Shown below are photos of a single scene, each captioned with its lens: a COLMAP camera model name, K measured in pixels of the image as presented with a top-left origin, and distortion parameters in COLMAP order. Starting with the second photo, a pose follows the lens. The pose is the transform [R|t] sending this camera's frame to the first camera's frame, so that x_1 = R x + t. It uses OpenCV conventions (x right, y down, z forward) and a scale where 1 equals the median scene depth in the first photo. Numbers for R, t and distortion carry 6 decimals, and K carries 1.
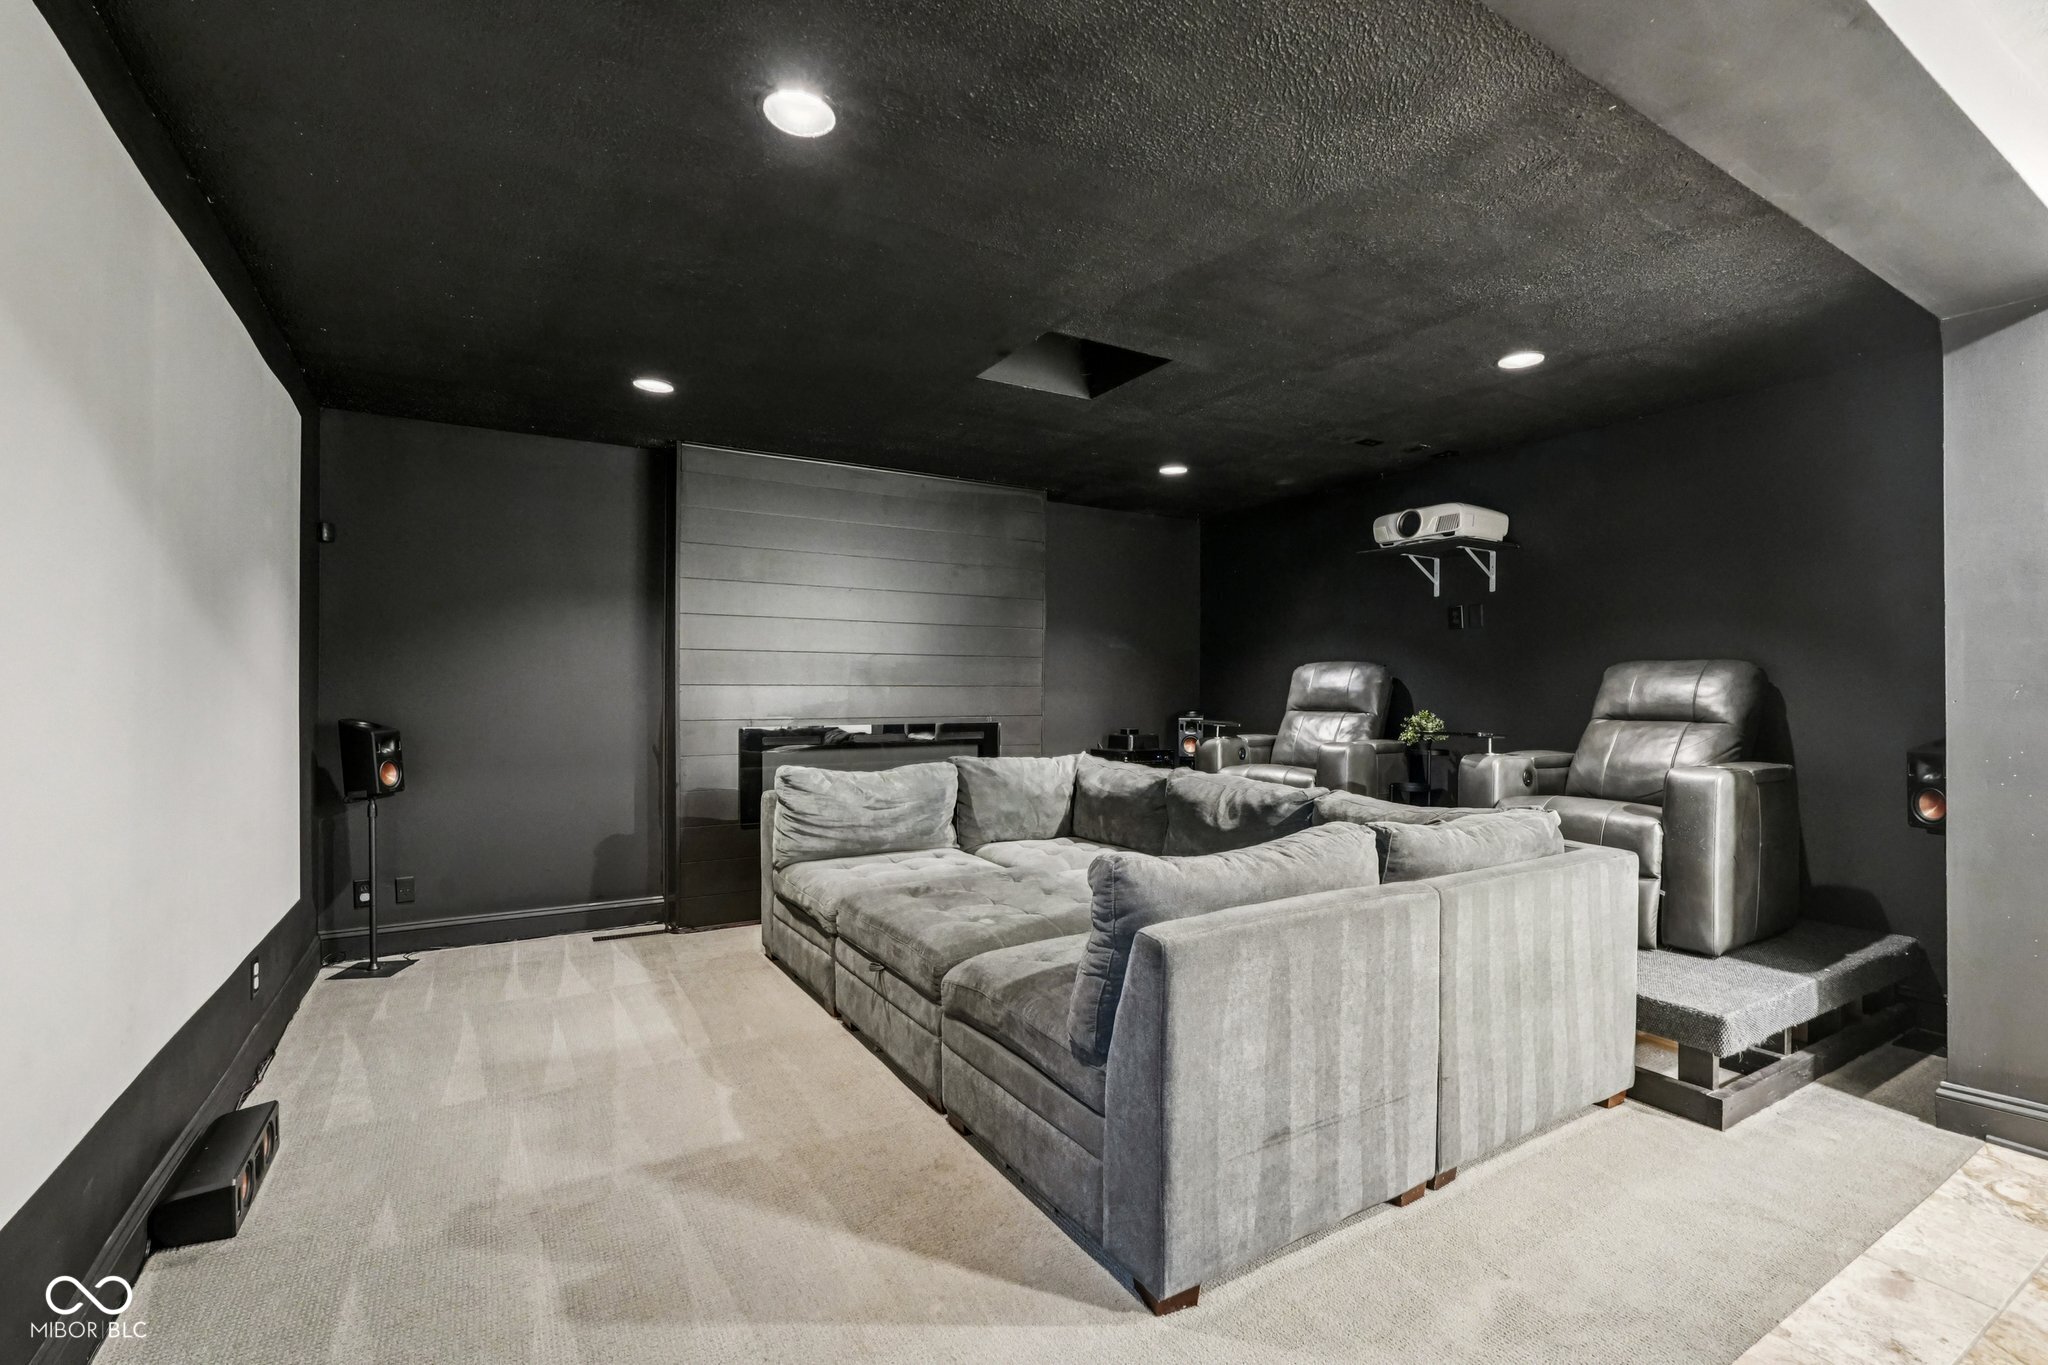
lens RADIAL K [[897.7, 0, 1020.2], [0, 897.7, 691.9], [0, 0, 1]] dist [-0.017108, 0.007785]
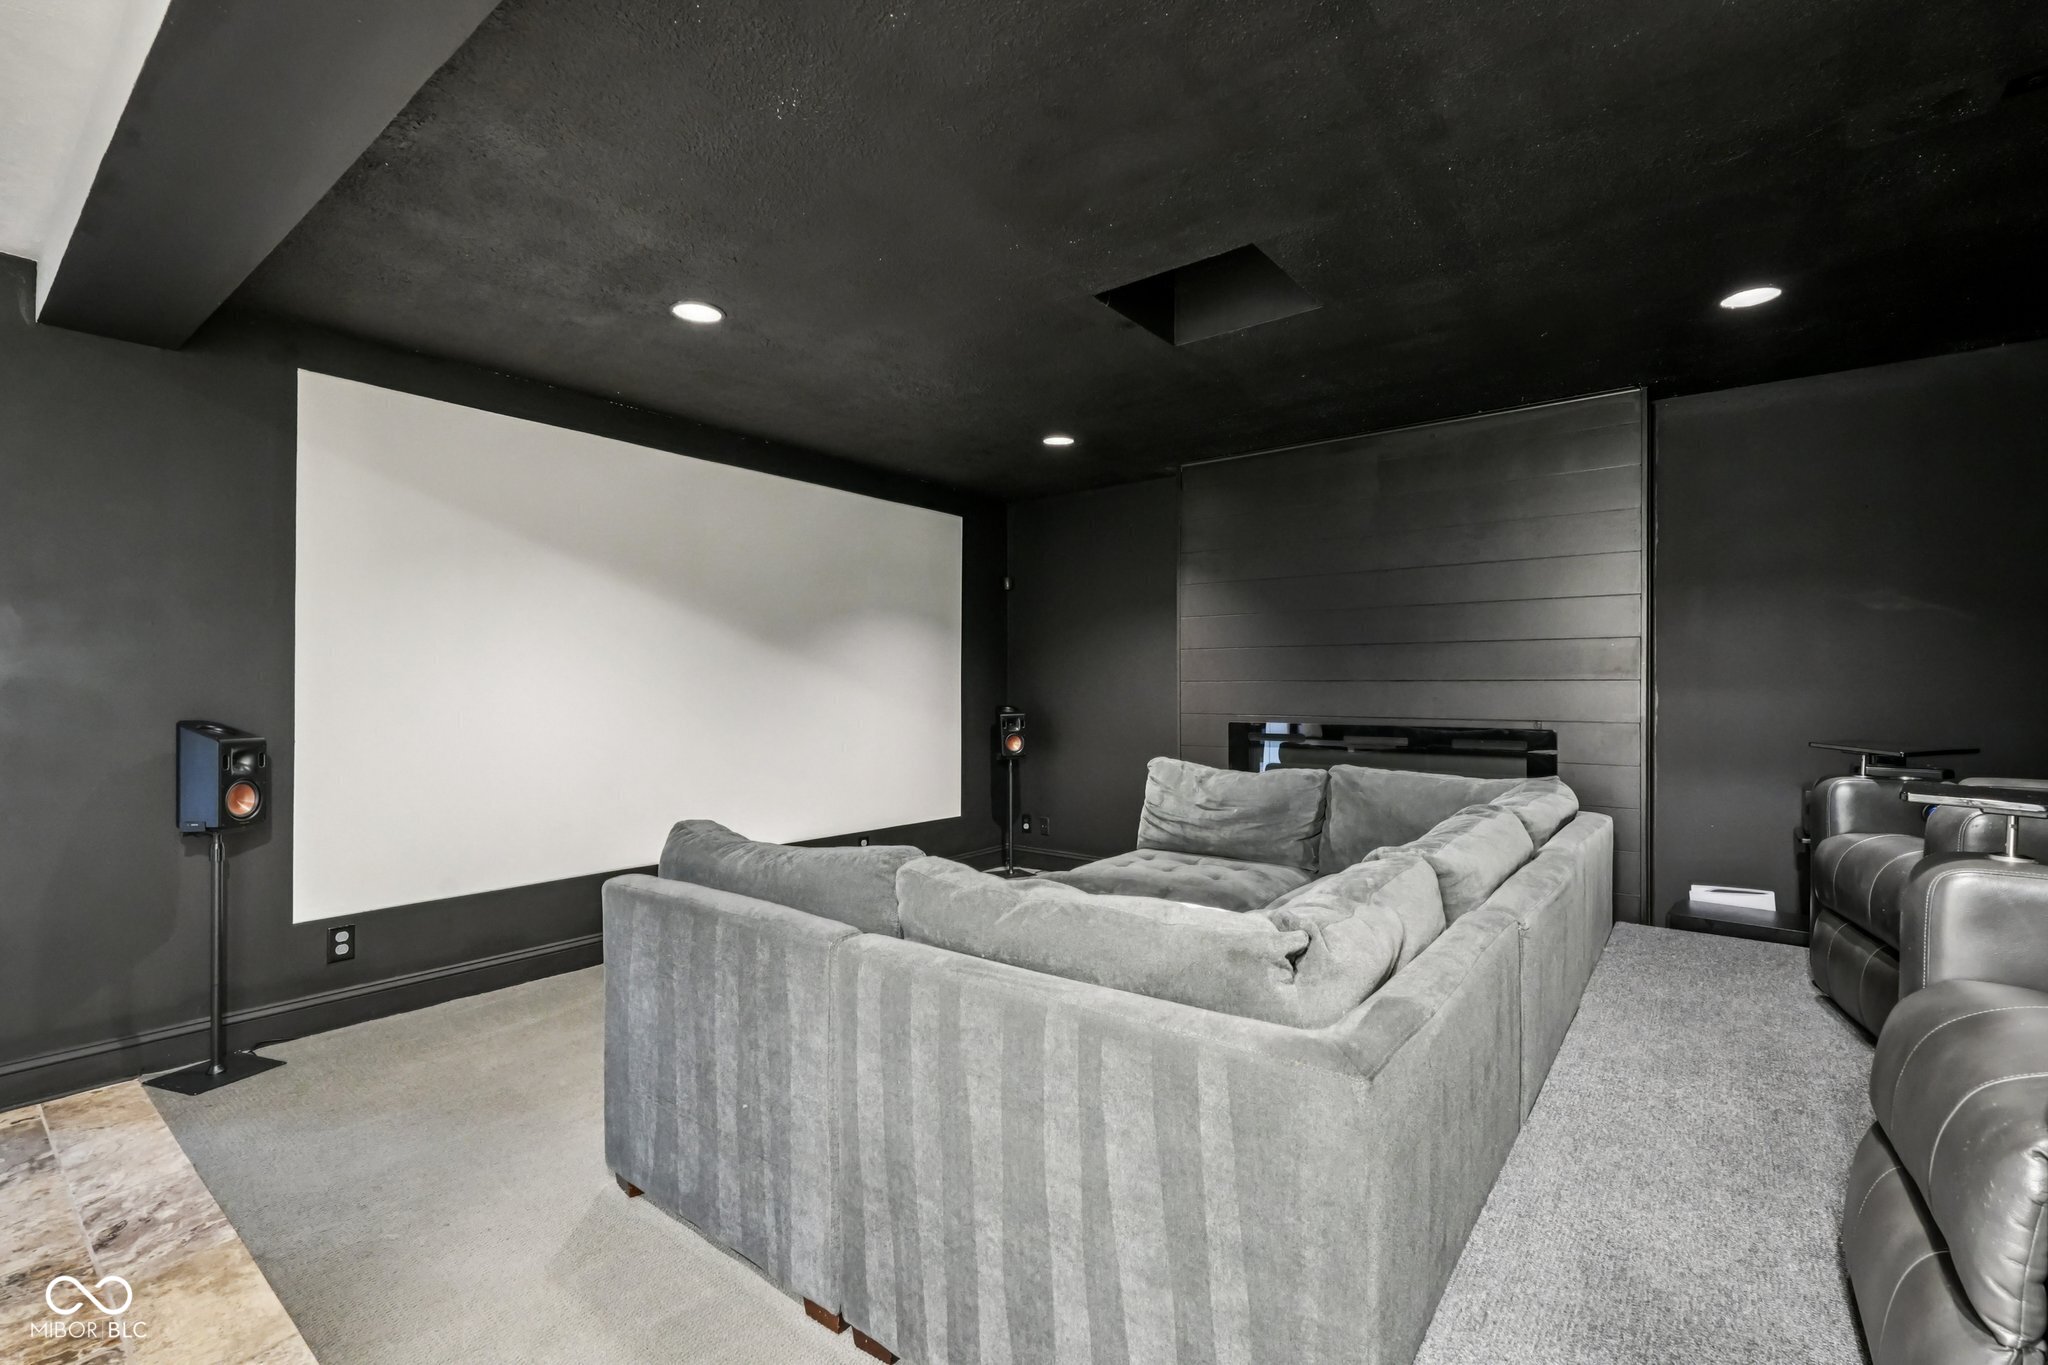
lens RADIAL K [[896.2, 0, 1024.0], [0, 896.2, 682.5], [0, 0, 1]] dist [-0.022214, 0.008262]
pose [[0.365835, -0.007228, -0.930651, 0.672307], [0.001094, 0.999972, -0.007336, 0.001450], [0.930679, 0.001666, 0.365833, 0.468574]]
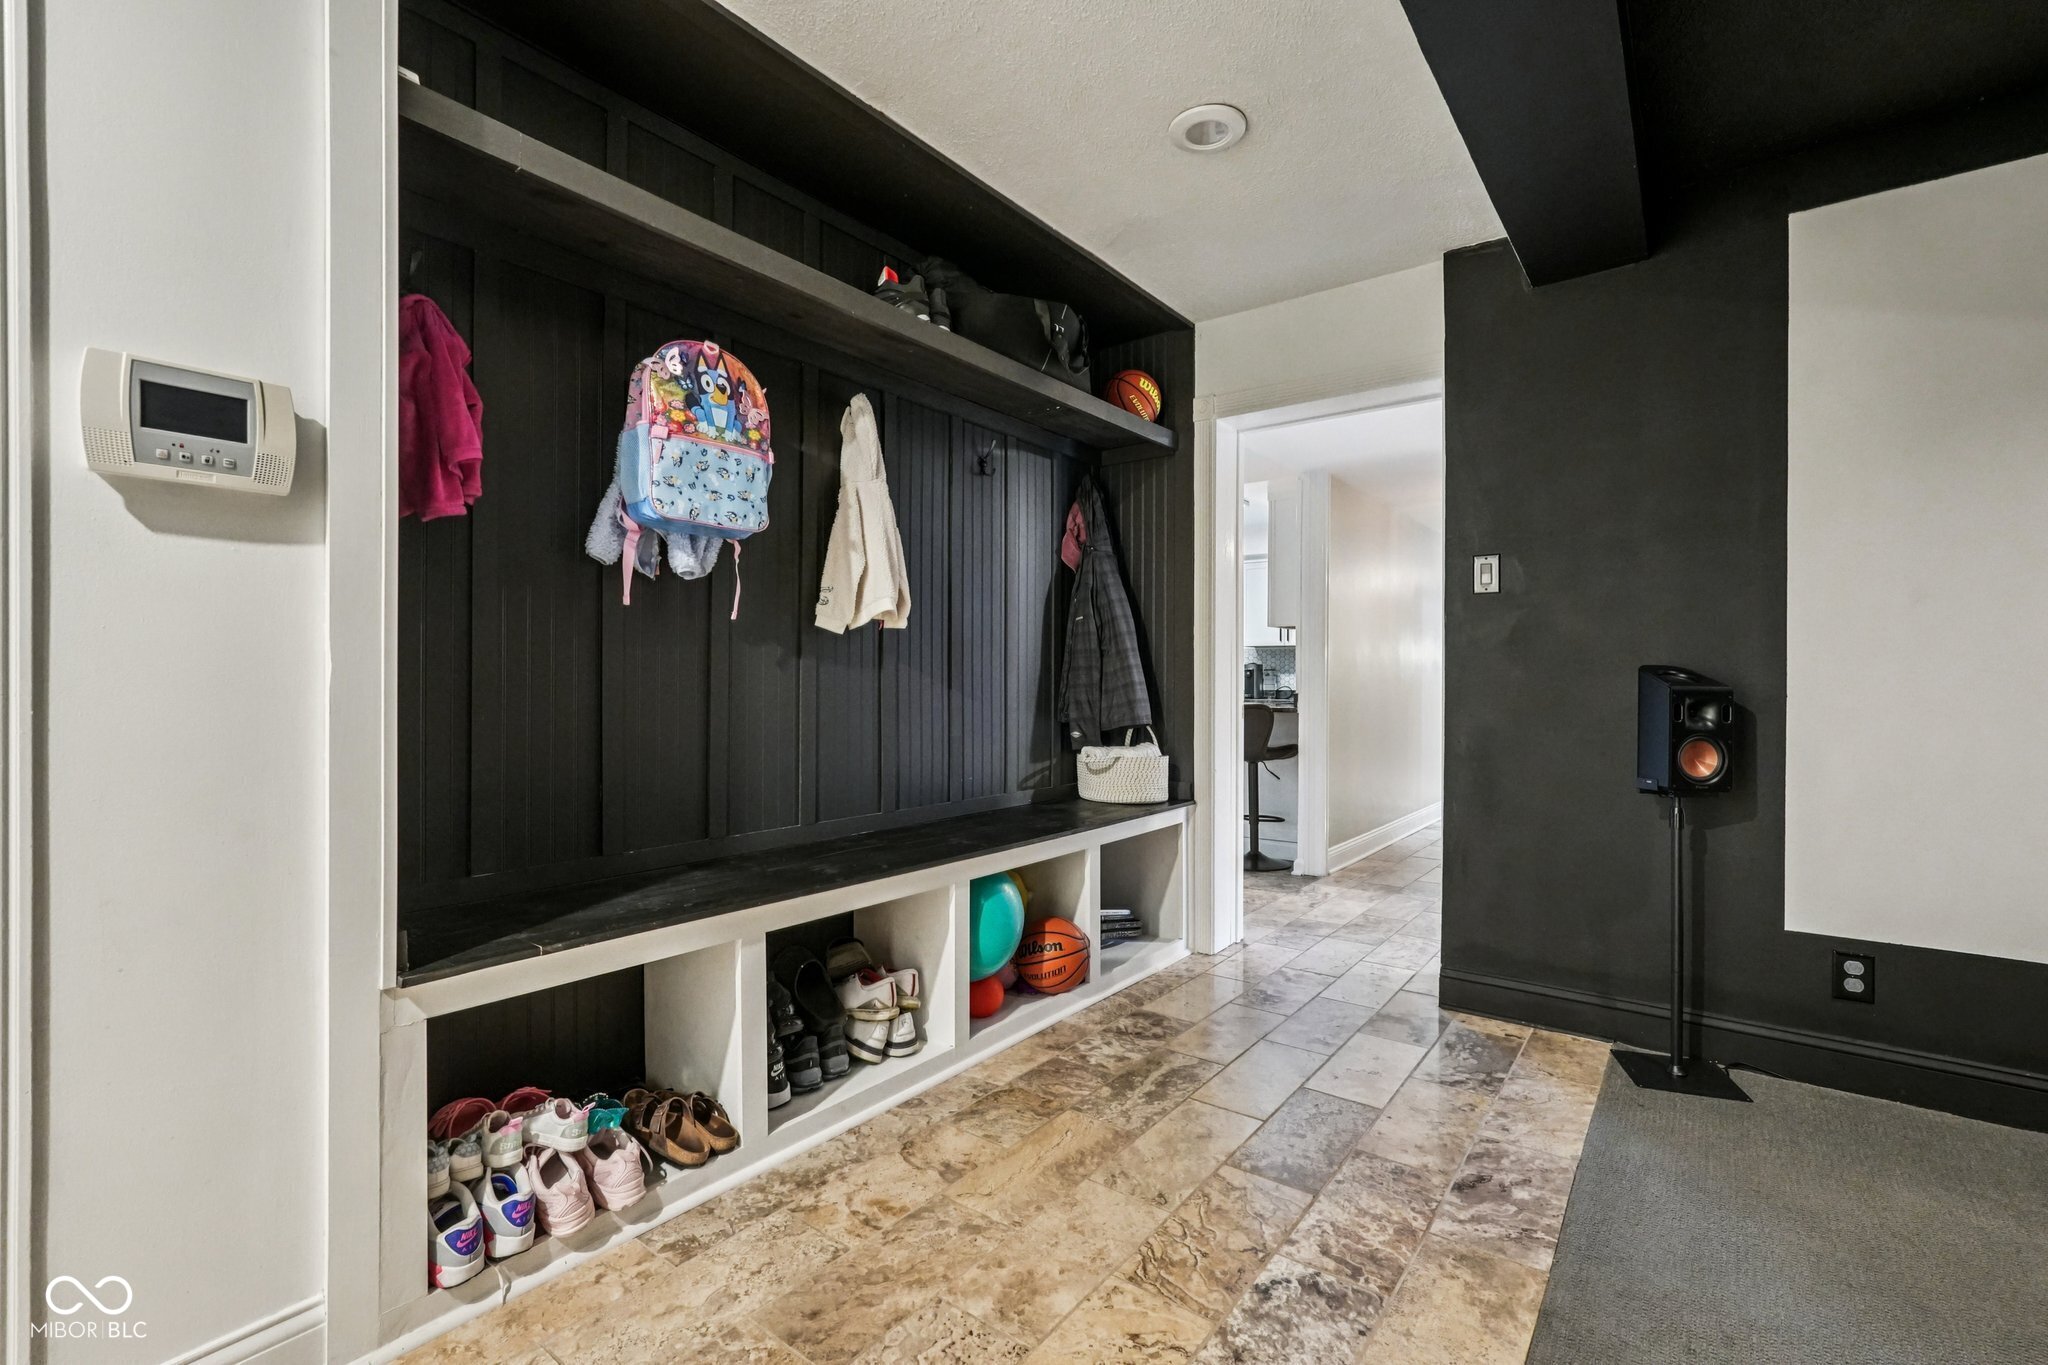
lens RADIAL K [[896.2, 0, 1024.0], [0, 896.2, 682.5], [0, 0, 1]] dist [-0.022214, 0.008262]
pose [[-0.929099, -0.006337, -0.369776, 0.418912], [-0.007246, 0.999973, 0.001069, 0.041050], [0.369759, 0.003672, -0.929120, 0.526498]]
